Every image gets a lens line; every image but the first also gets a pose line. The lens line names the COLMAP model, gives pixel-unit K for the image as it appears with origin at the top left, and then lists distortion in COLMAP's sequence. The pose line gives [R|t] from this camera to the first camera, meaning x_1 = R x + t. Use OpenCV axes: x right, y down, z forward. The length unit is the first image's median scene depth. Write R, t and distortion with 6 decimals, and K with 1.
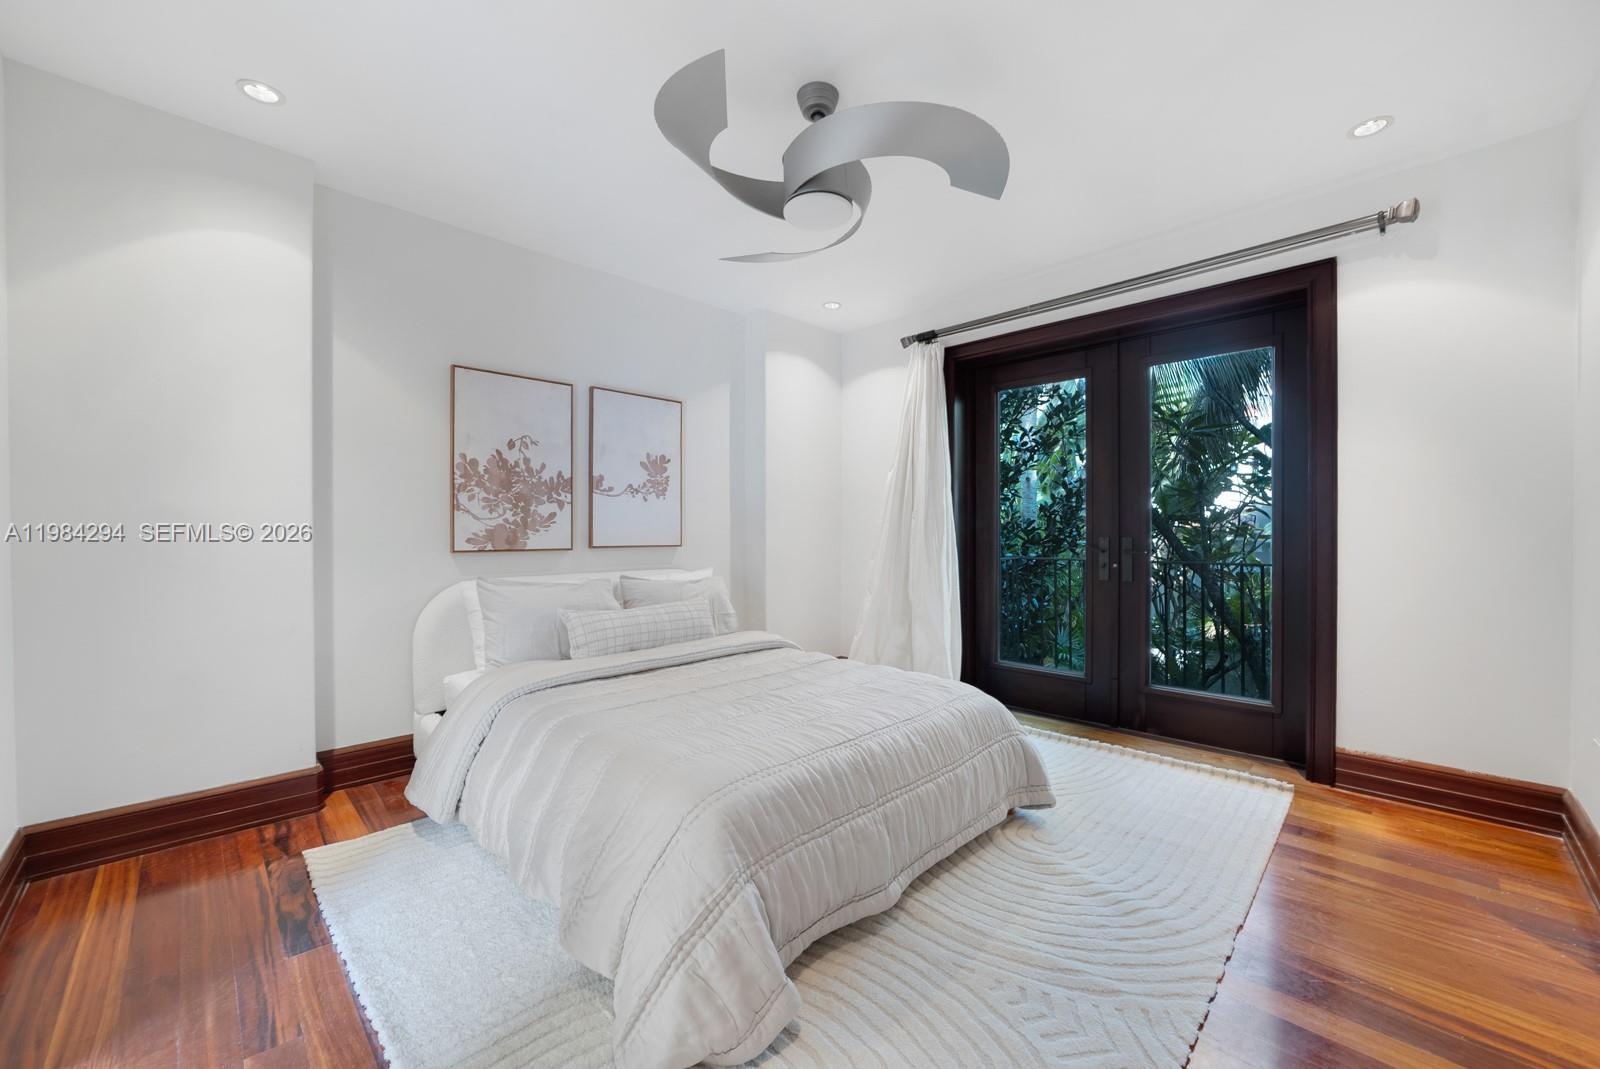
lens RADIAL K [[636.0, 0, 800.9], [0, 636.0, 528.2], [0, 0, 1]] dist [-0.026151, 0.000716]
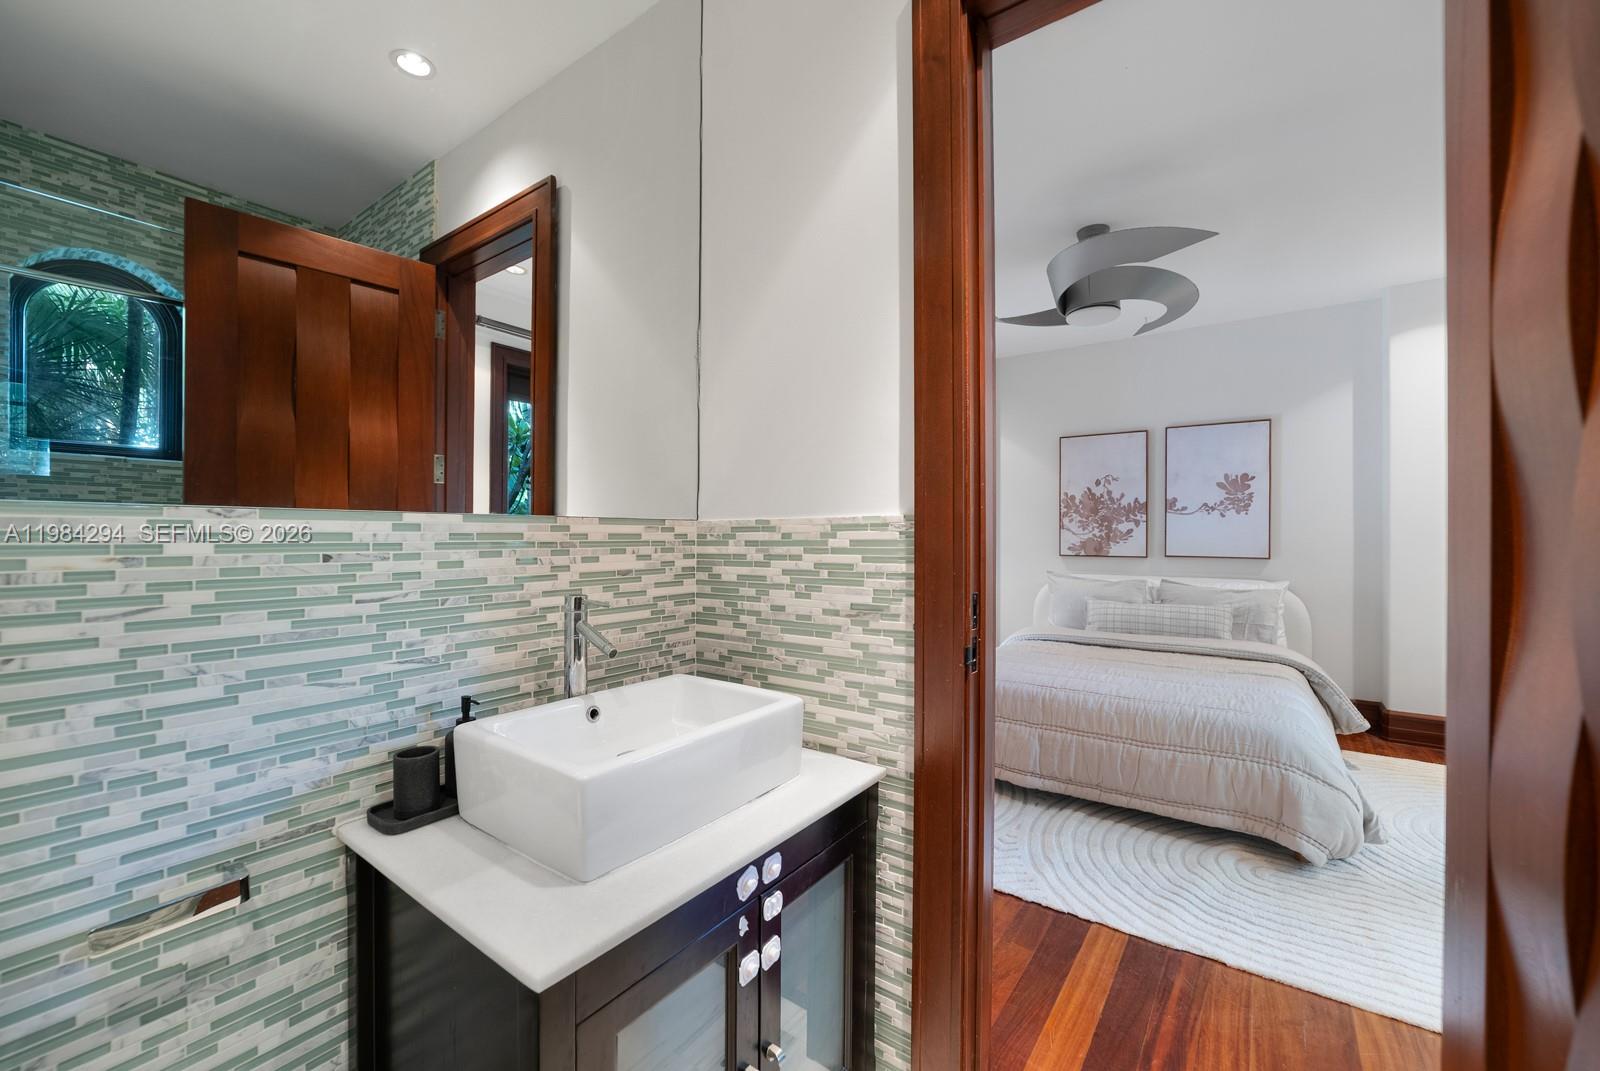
lens RADIAL K [[636.0, 0, 803.0], [0, 636.0, 535.1], [0, 0, 1]] dist [-0.026151, 0.000716]
pose [[0.138161, 0.000355, -0.990410, 0.848336], [-0.000918, 1.000000, 0.000230, -0.011730], [0.990409, 0.000877, 0.138161, 0.127816]]
